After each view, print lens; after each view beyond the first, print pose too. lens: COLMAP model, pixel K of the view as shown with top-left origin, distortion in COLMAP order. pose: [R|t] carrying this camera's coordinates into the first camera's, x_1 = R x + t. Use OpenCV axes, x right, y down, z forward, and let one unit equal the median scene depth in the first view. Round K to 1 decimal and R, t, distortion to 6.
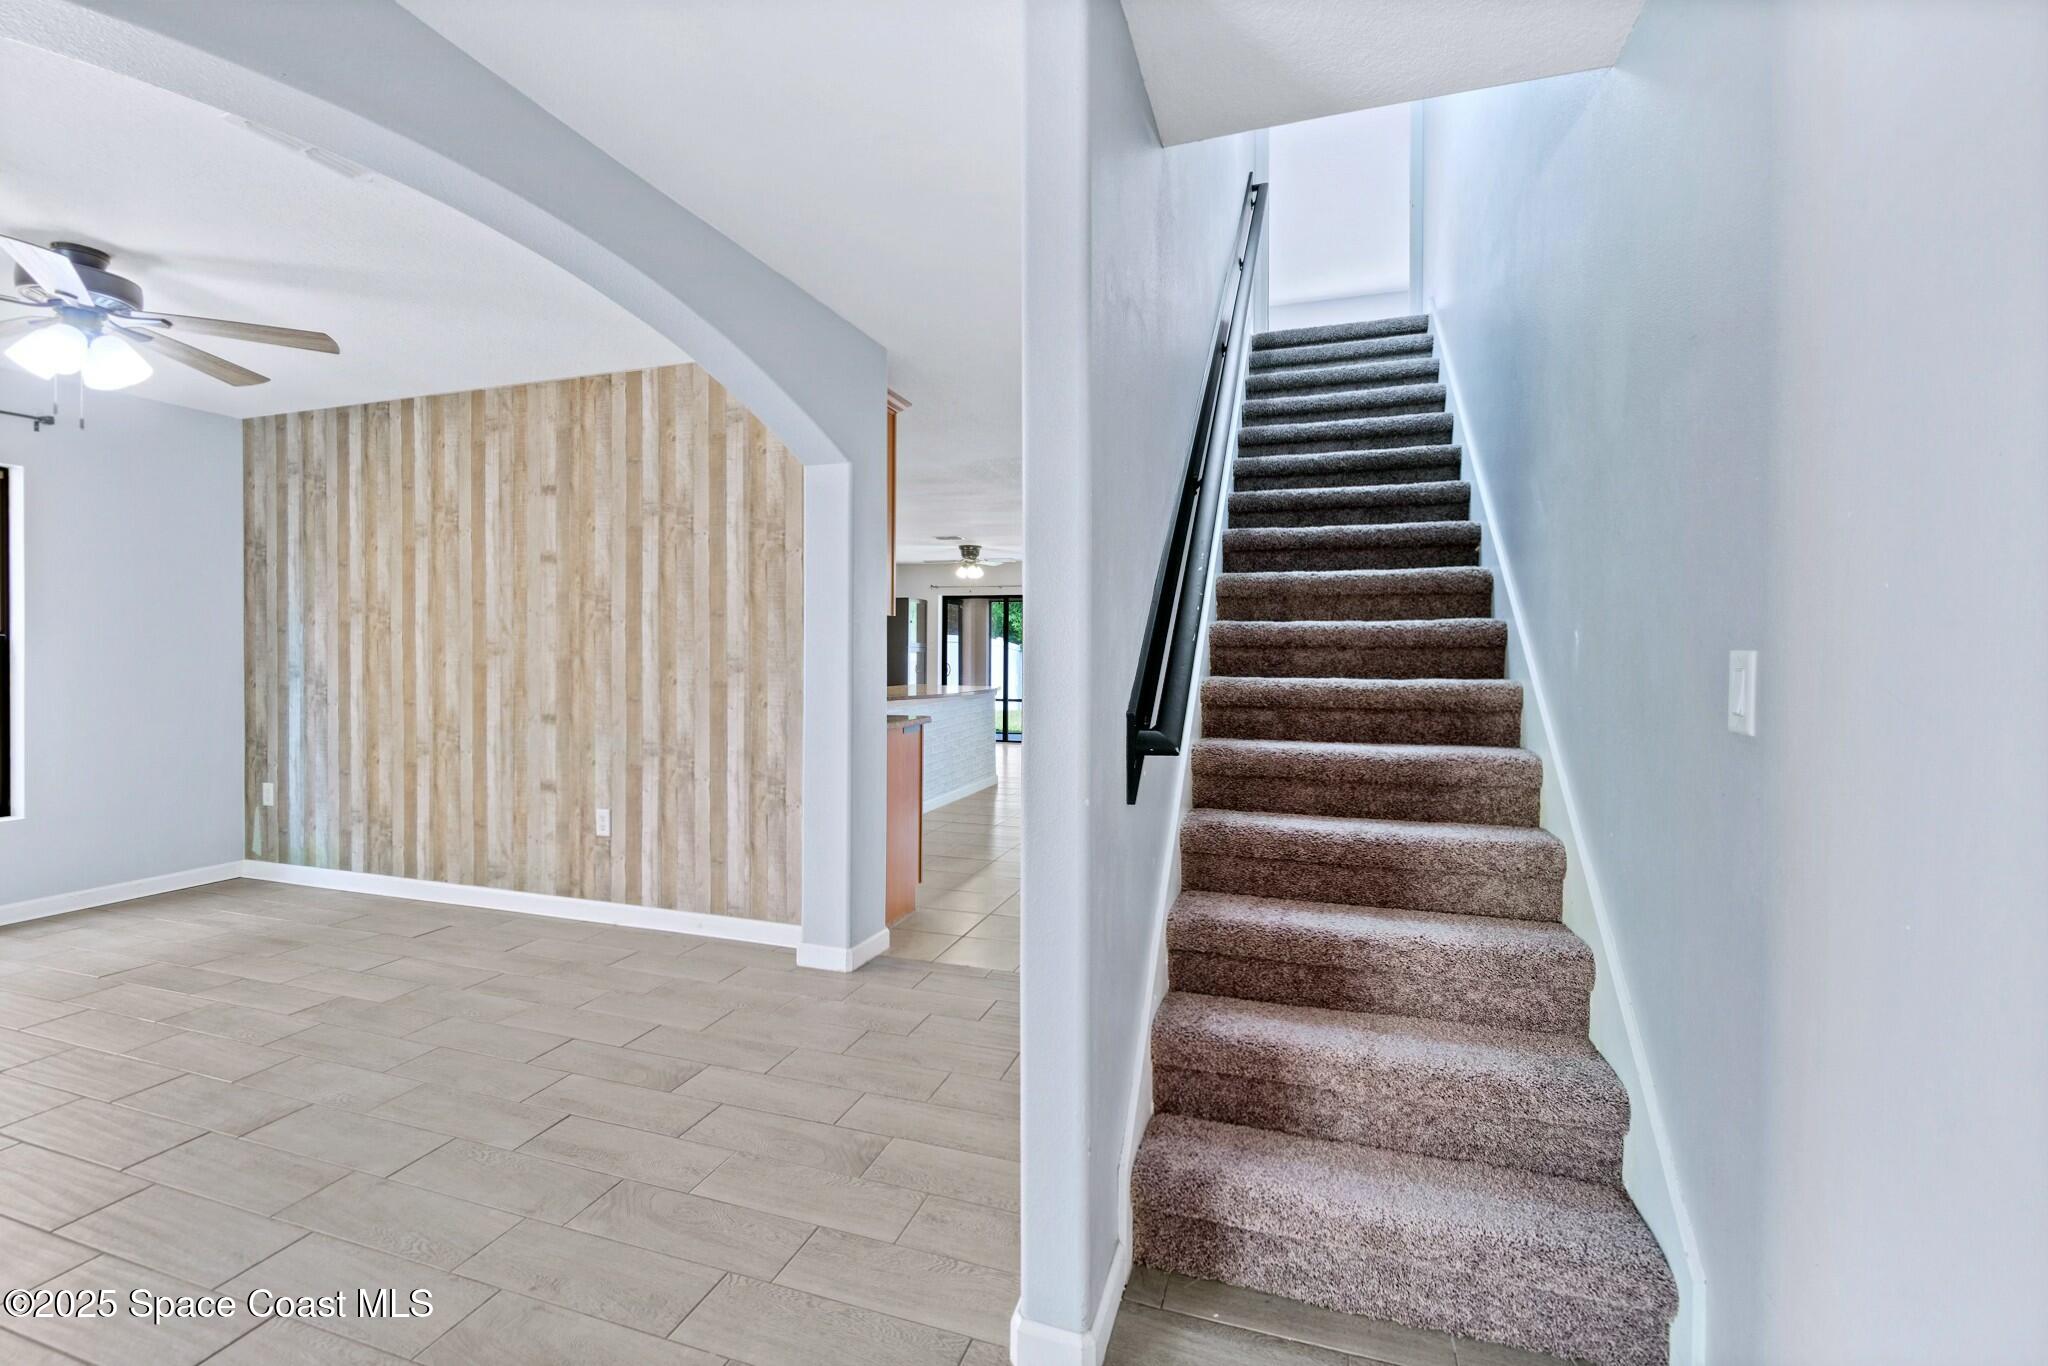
lens RADIAL K [[897.2, 0, 1005.2], [0, 897.2, 661.4], [0, 0, 1]] dist [-0.005321, 0.000521]
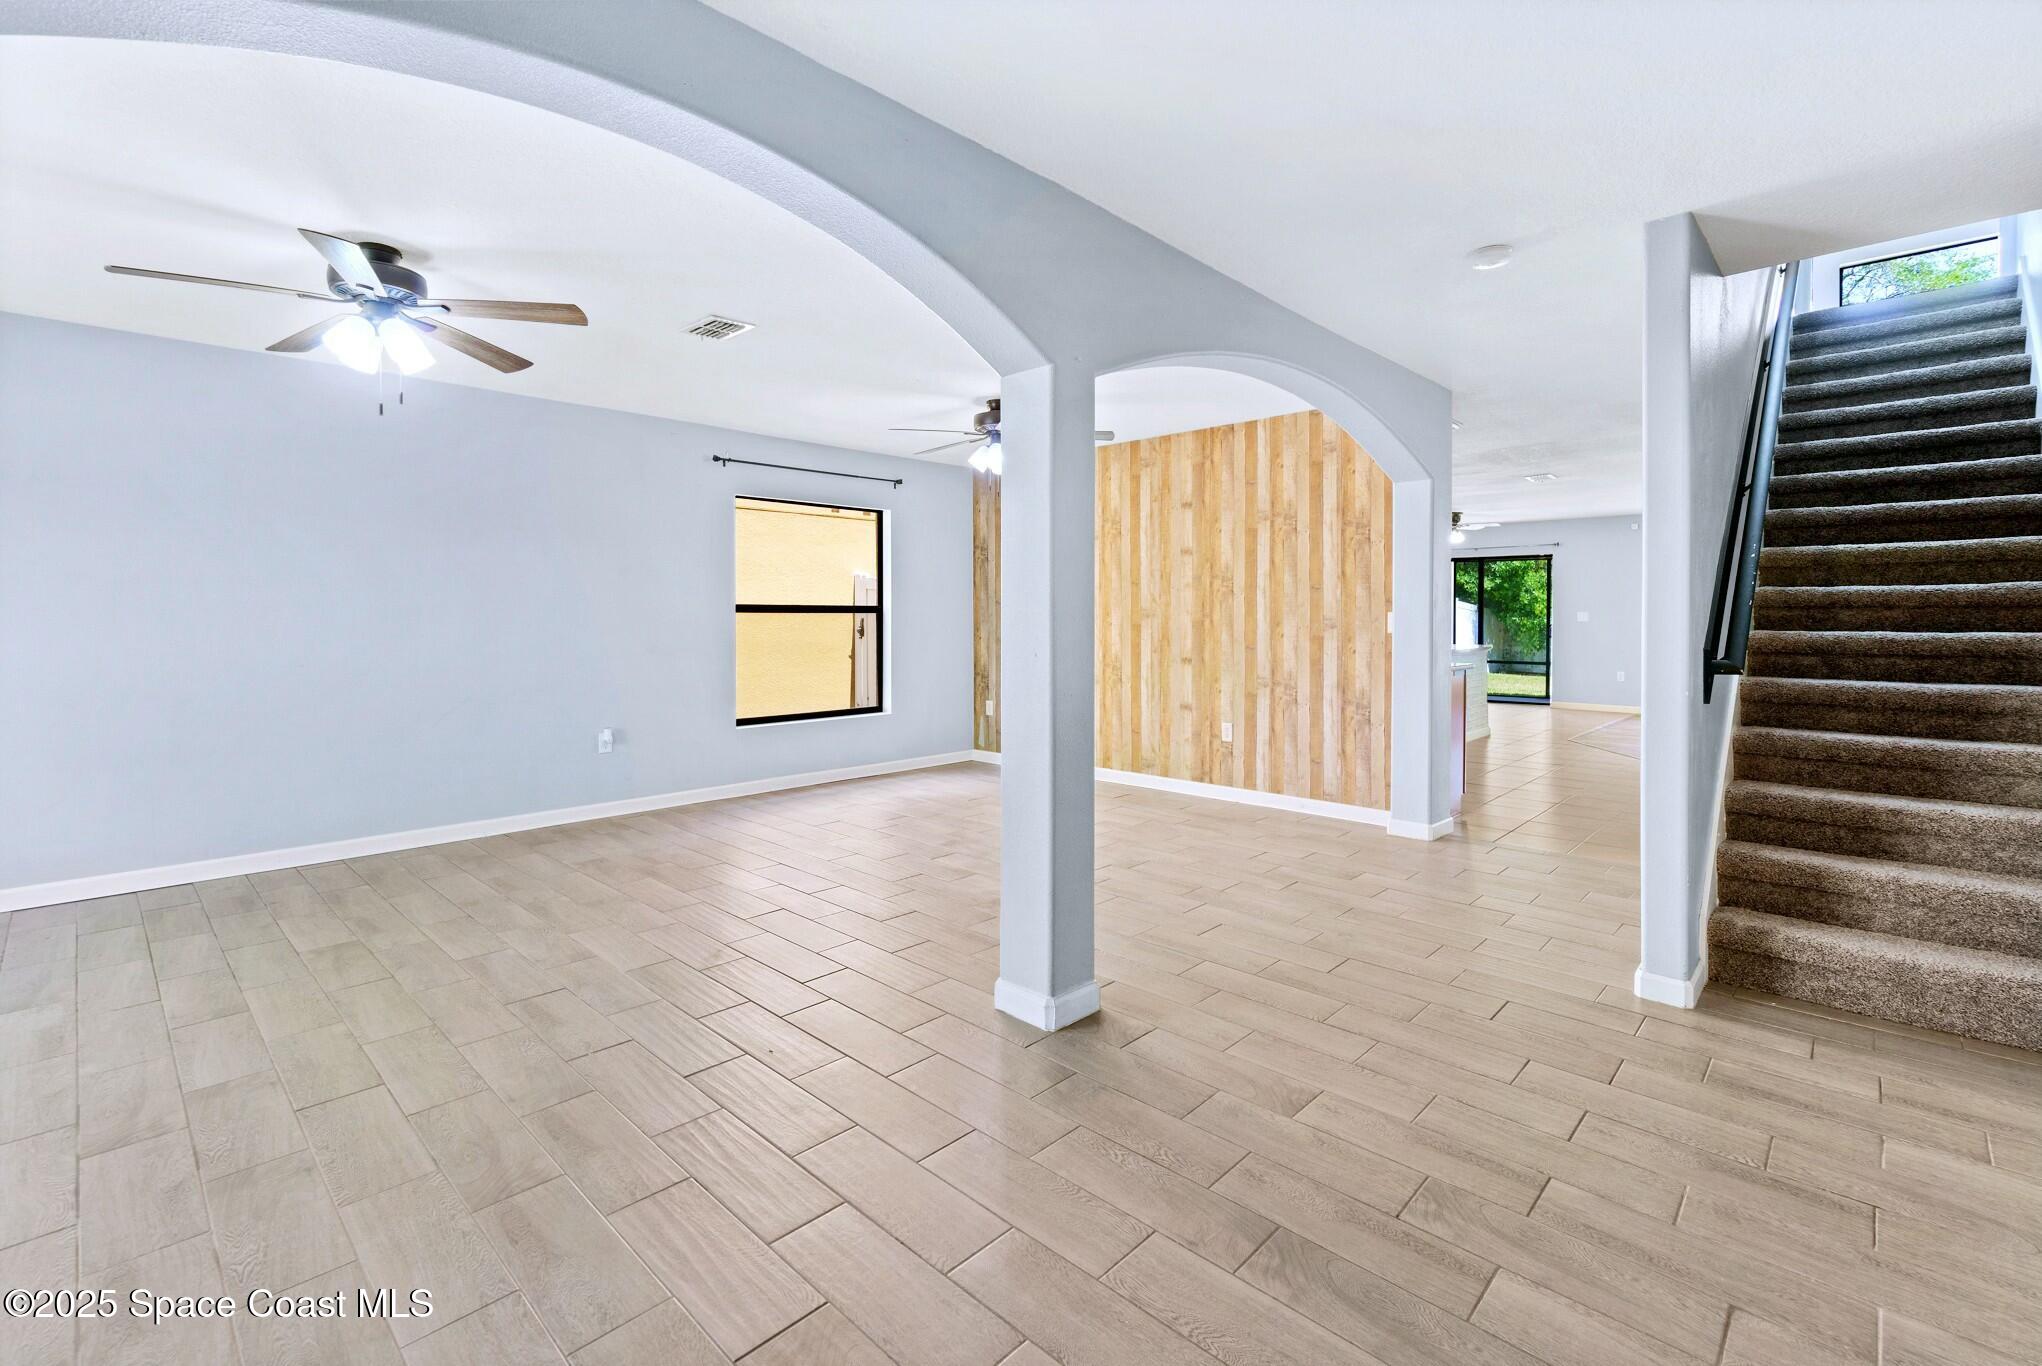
lens RADIAL K [[900.8, 0, 1008.6], [0, 900.8, 629.6], [0, 0, 1]] dist [-0.006923, 0.003061]
pose [[0.903585, 0.000606, -0.428408, -0.152021], [0.001408, 0.999989, 0.004385, 0.006452], [0.428406, -0.004565, 0.903575, -0.506959]]
